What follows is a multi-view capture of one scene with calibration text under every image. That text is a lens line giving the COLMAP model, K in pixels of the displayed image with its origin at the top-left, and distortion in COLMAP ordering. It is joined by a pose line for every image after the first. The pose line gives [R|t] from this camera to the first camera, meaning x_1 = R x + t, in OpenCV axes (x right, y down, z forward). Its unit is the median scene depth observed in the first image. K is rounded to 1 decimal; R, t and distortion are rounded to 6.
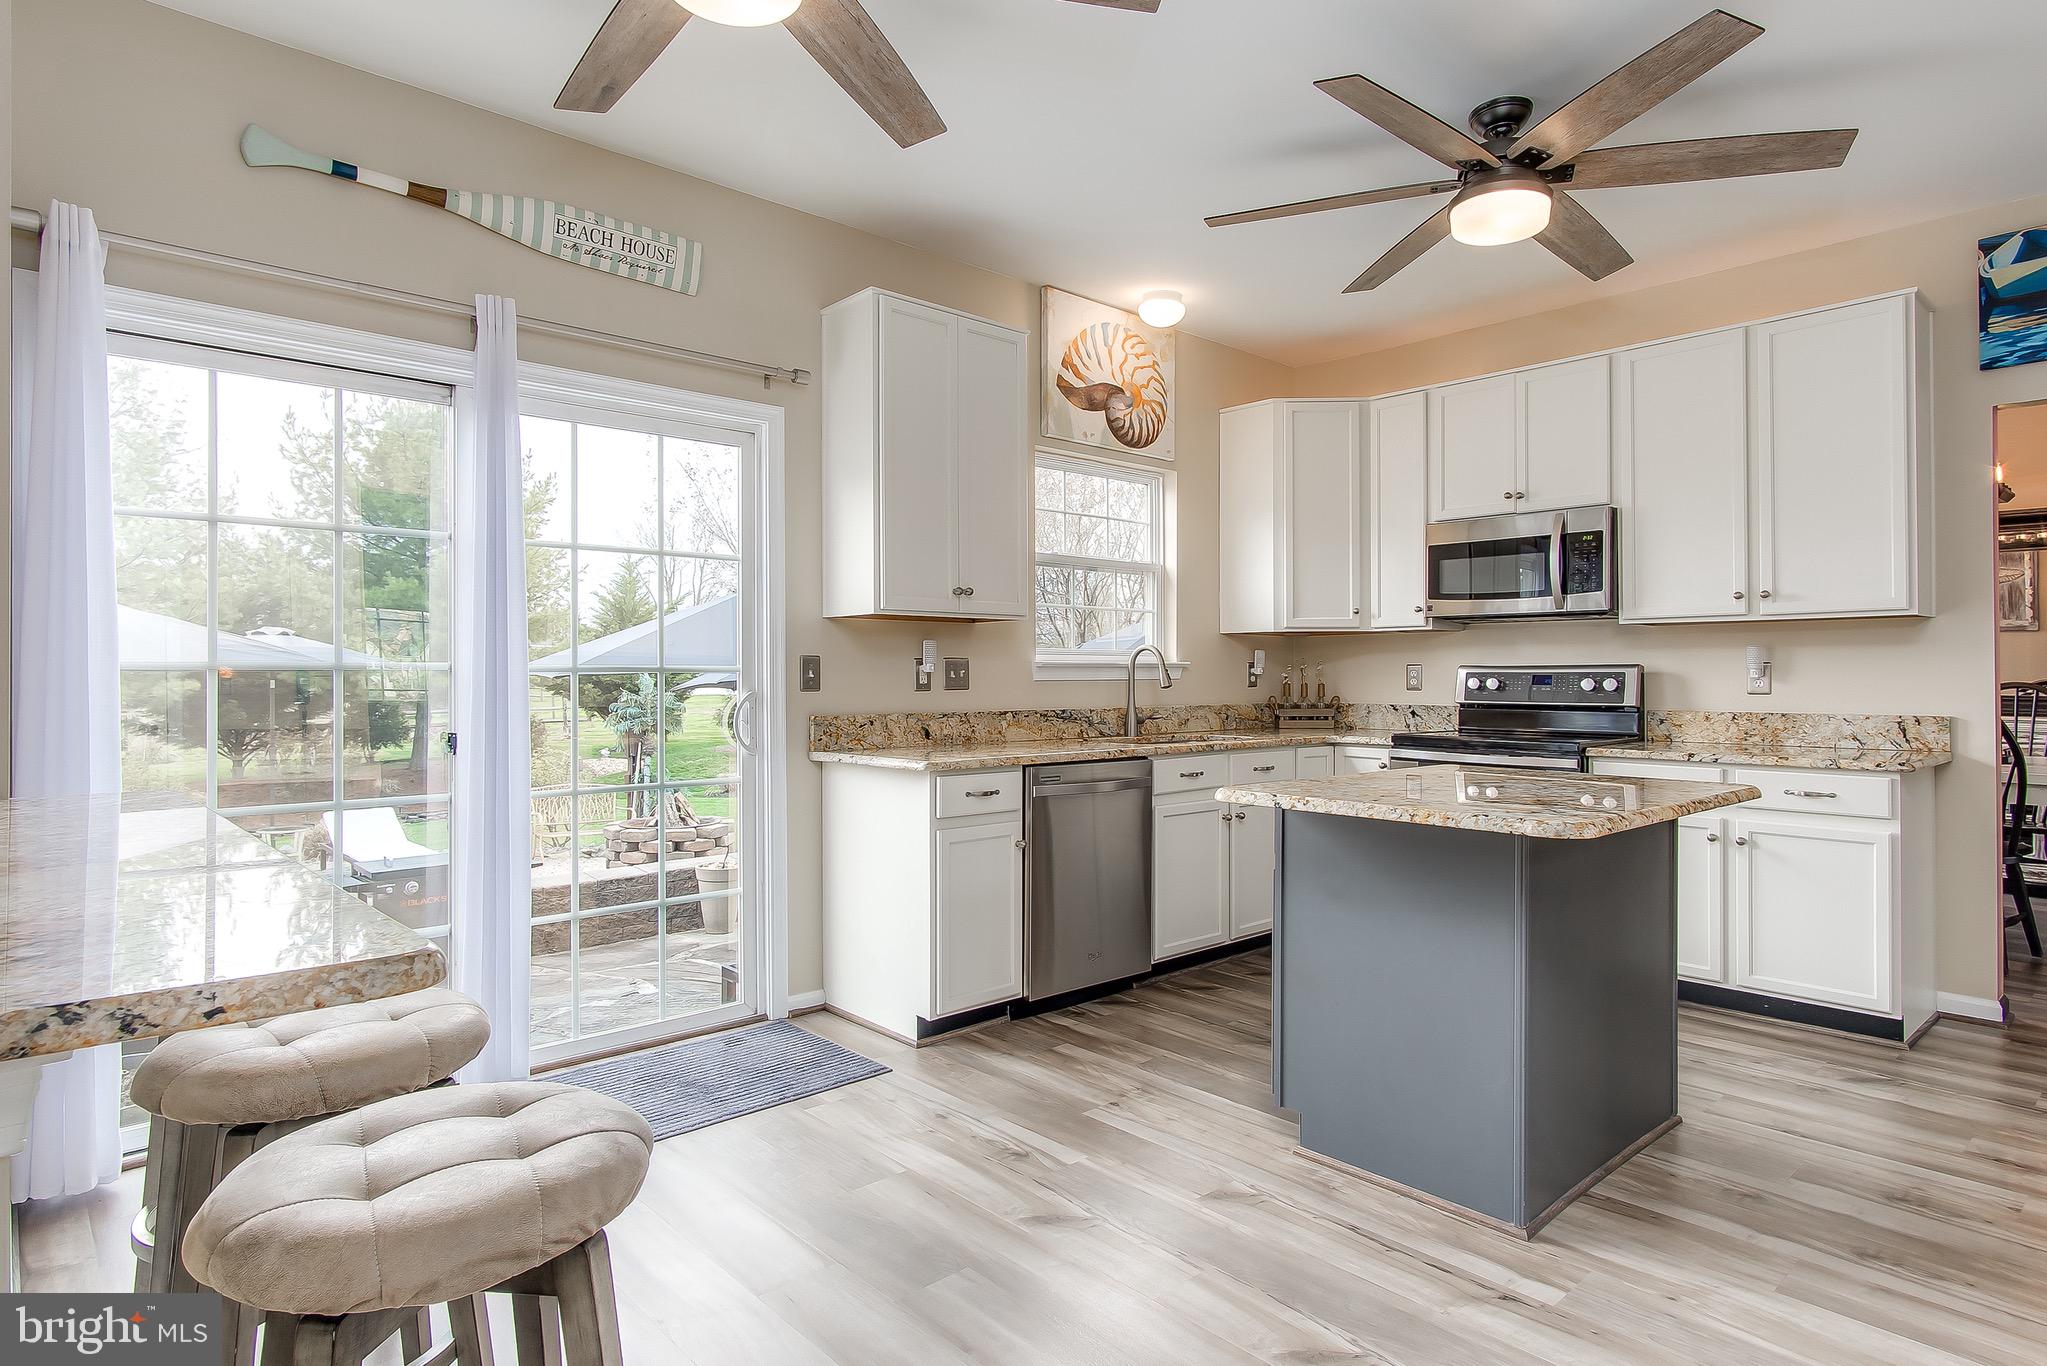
lens RADIAL K [[1119.1, 0, 1028.4], [0, 1119.1, 668.1], [0, 0, 1]] dist [0.002599, 0.001468]
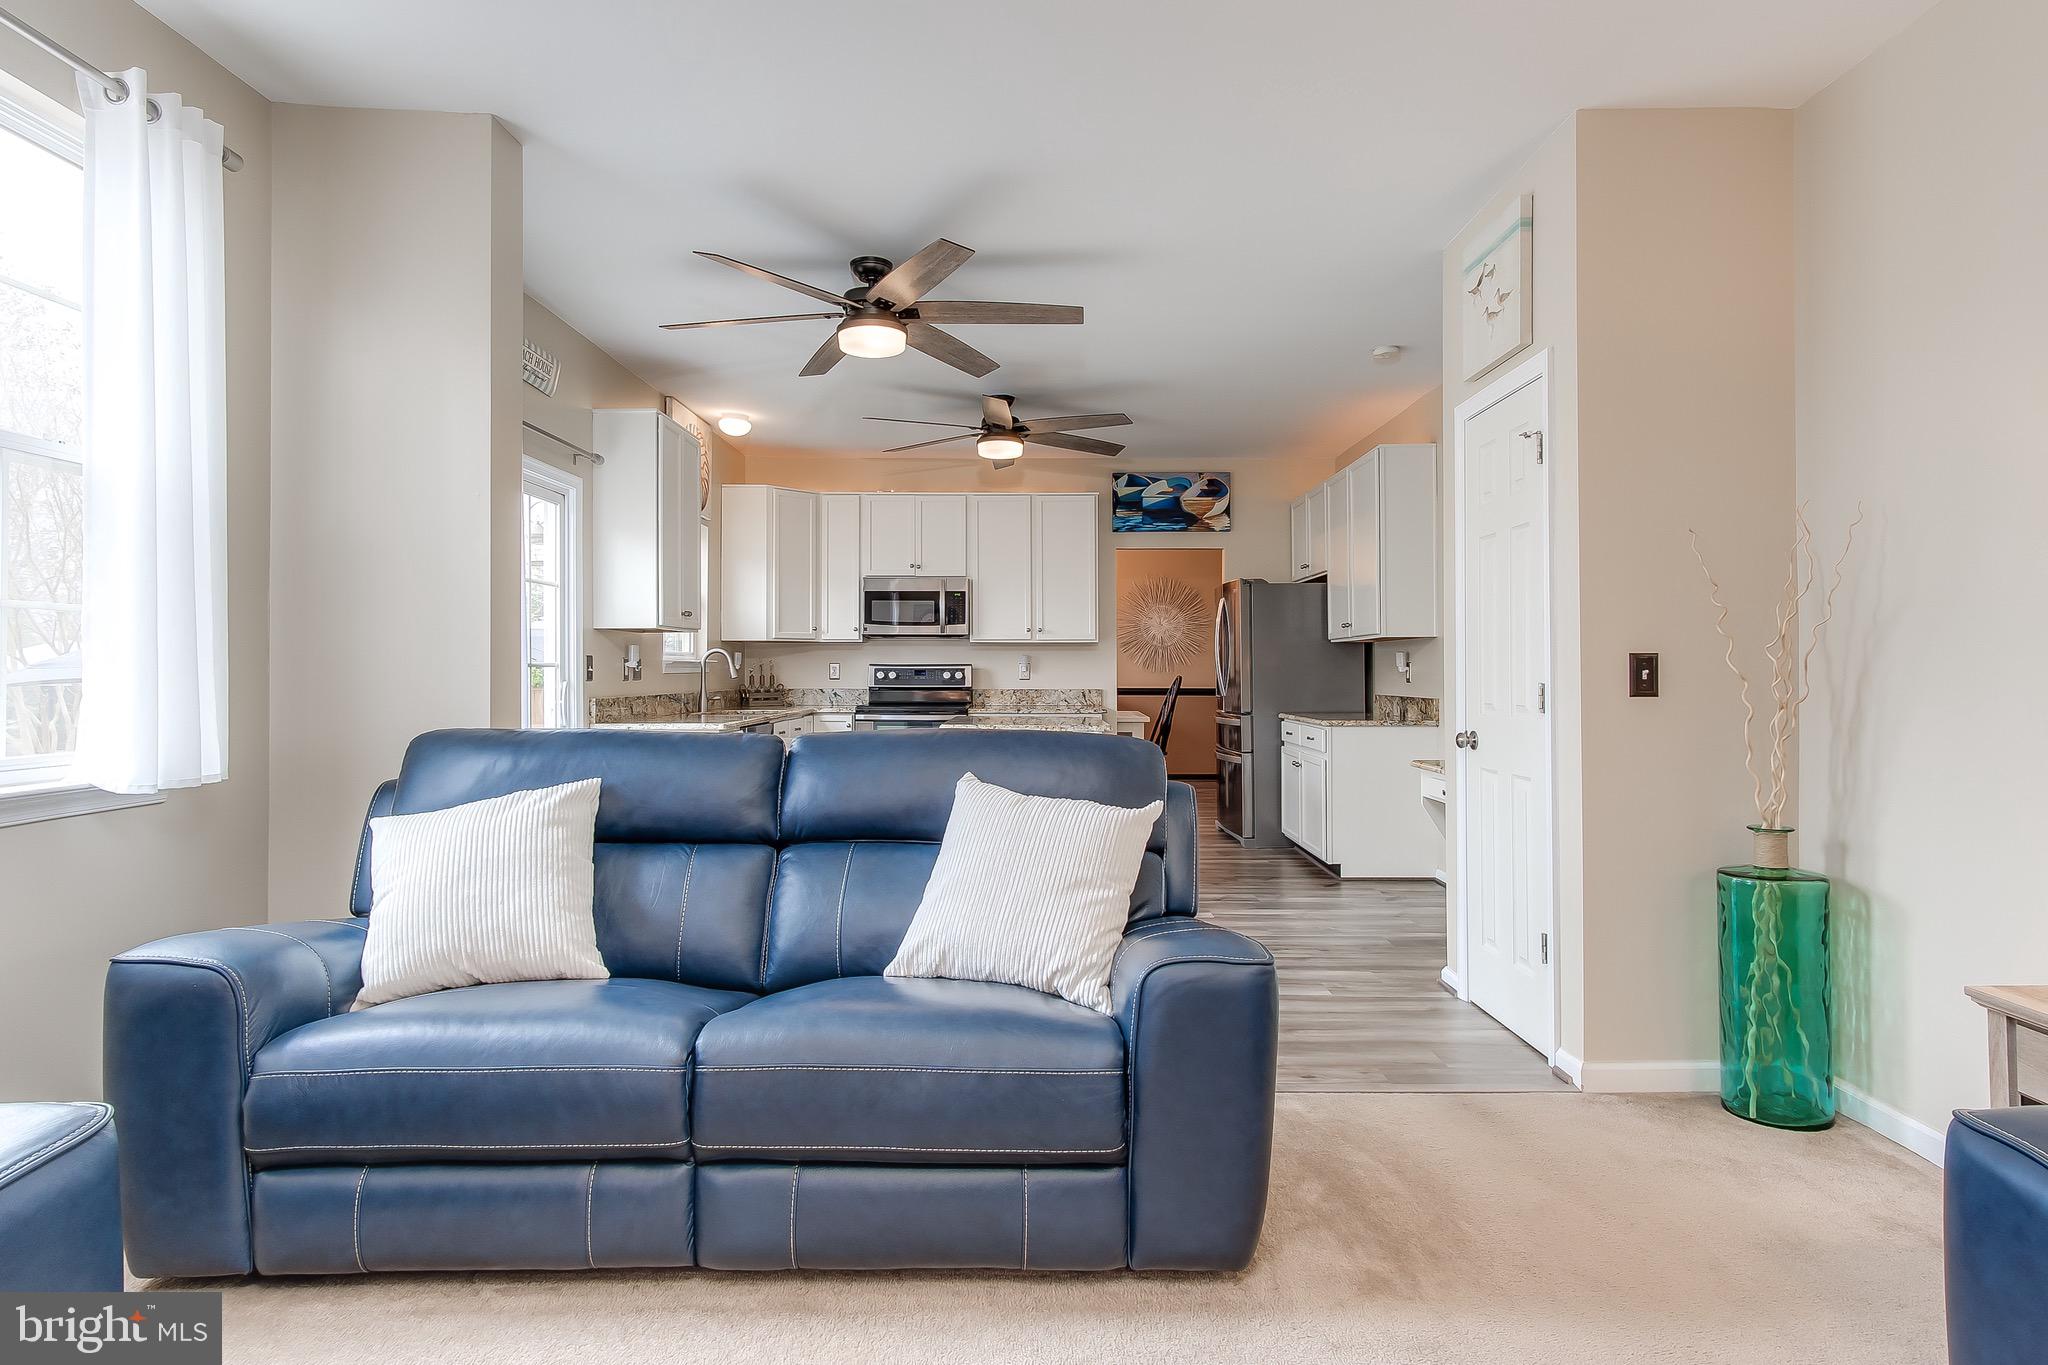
lens RADIAL K [[1100.2, 0, 1027.7], [0, 1100.2, 668.0], [0, 0, 1]] dist [0.004768, 0.002122]
pose [[0.677972, 0.002378, 0.735084, -0.713918], [-0.005104, 0.999986, 0.001472, -0.000377], [-0.735070, -0.004750, 0.677974, -0.287264]]
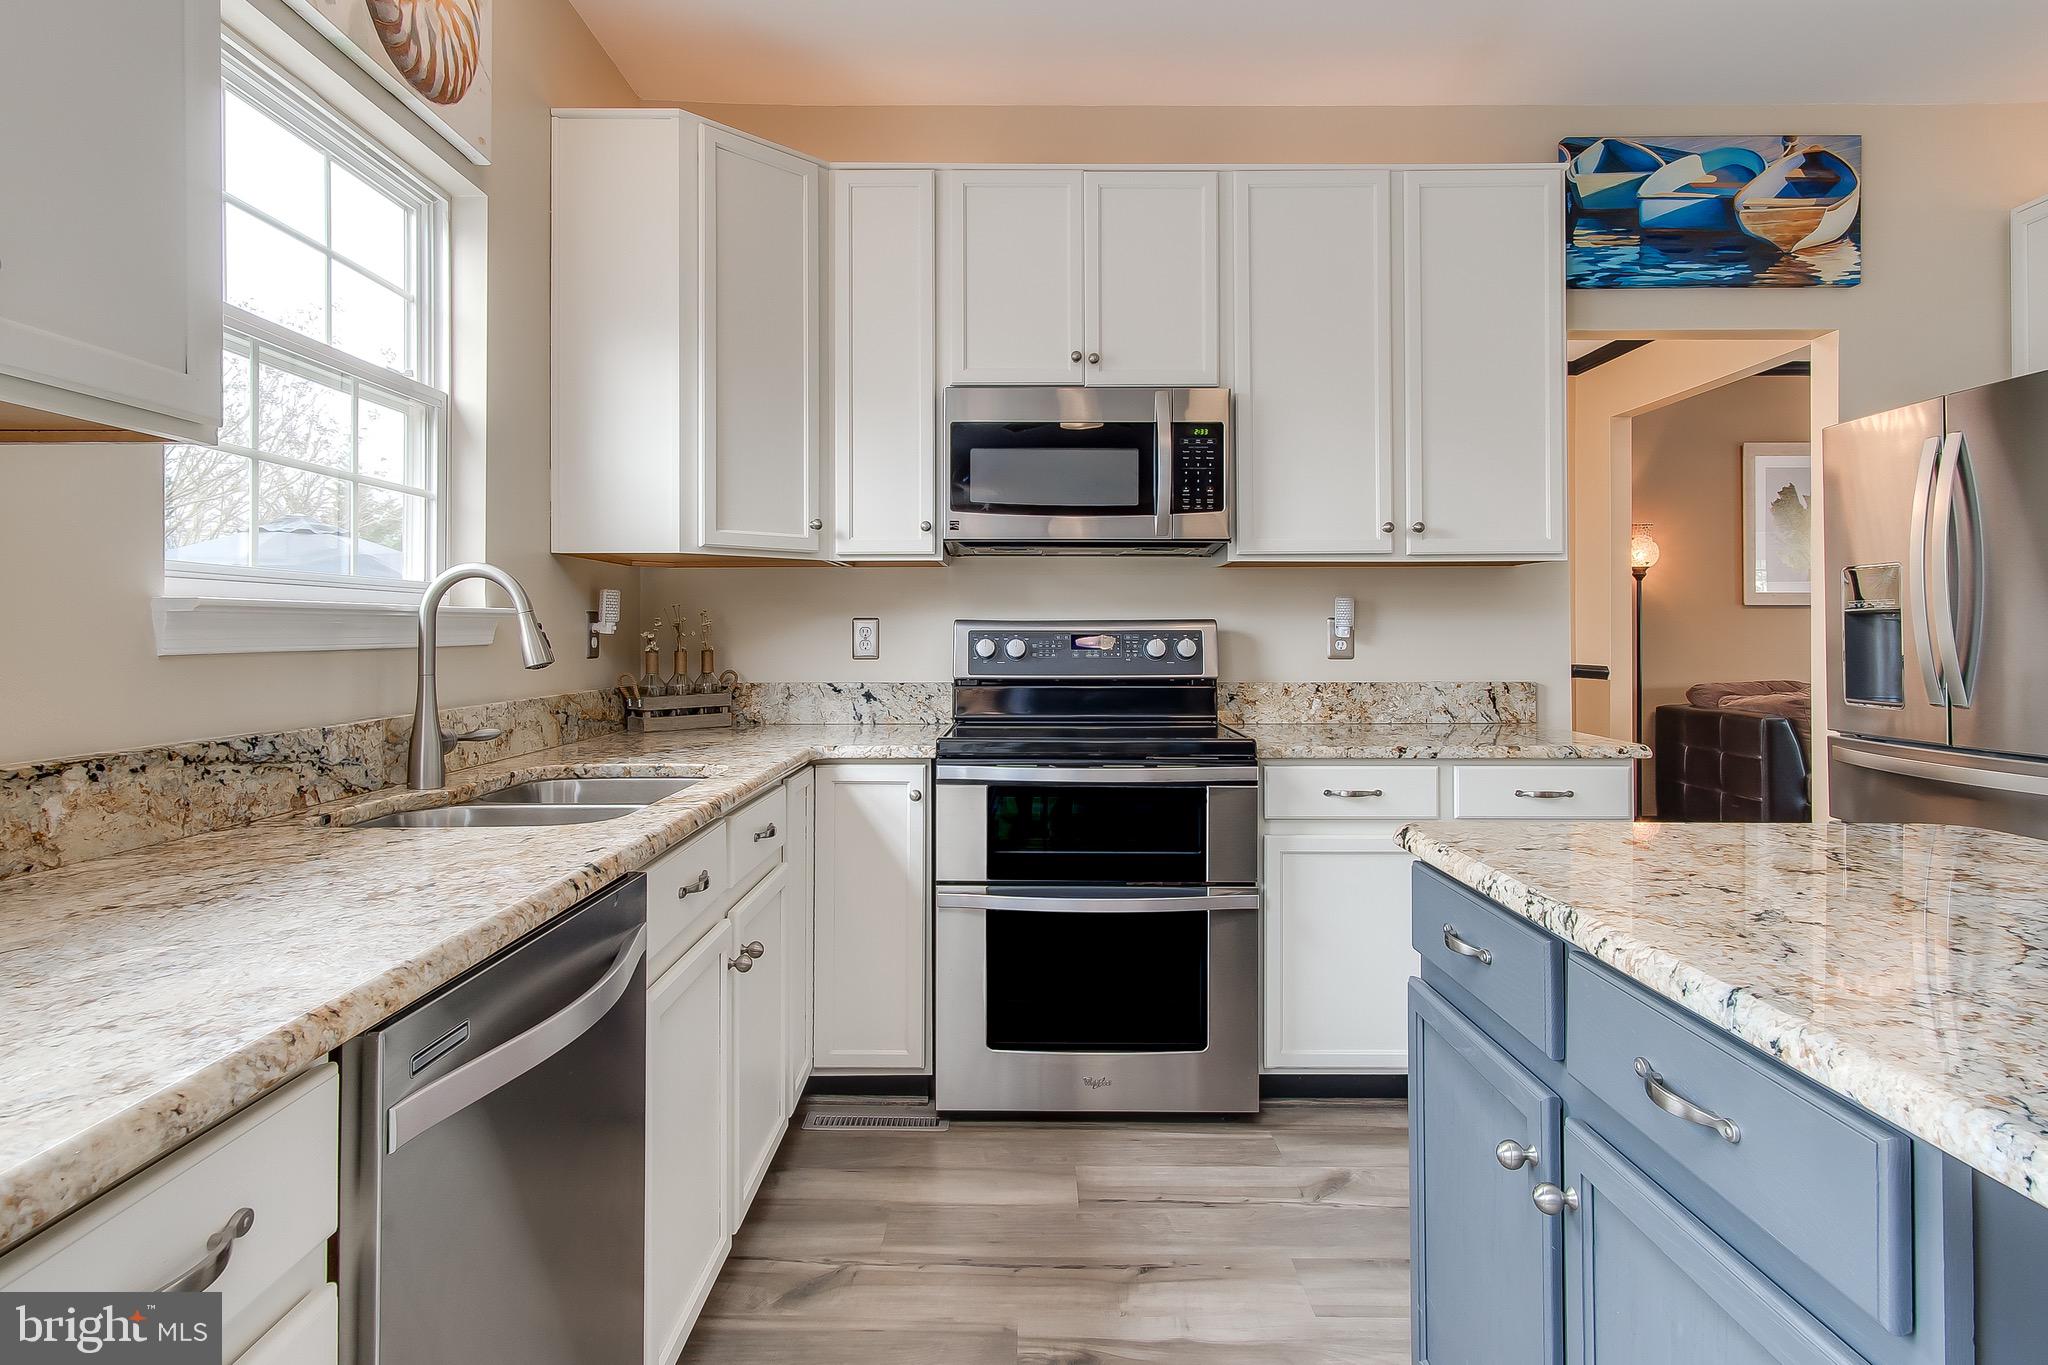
lens RADIAL K [[1113.5, 0, 1030.5], [0, 1113.5, 624.0], [0, 0, 1]] dist [0.004892, 0.002472]
pose [[0.672999, 0.004962, 0.739627, -0.064950], [-0.002970, 0.999988, -0.004006, 0.002670], [-0.739637, 0.000499, 0.673005, 0.603710]]
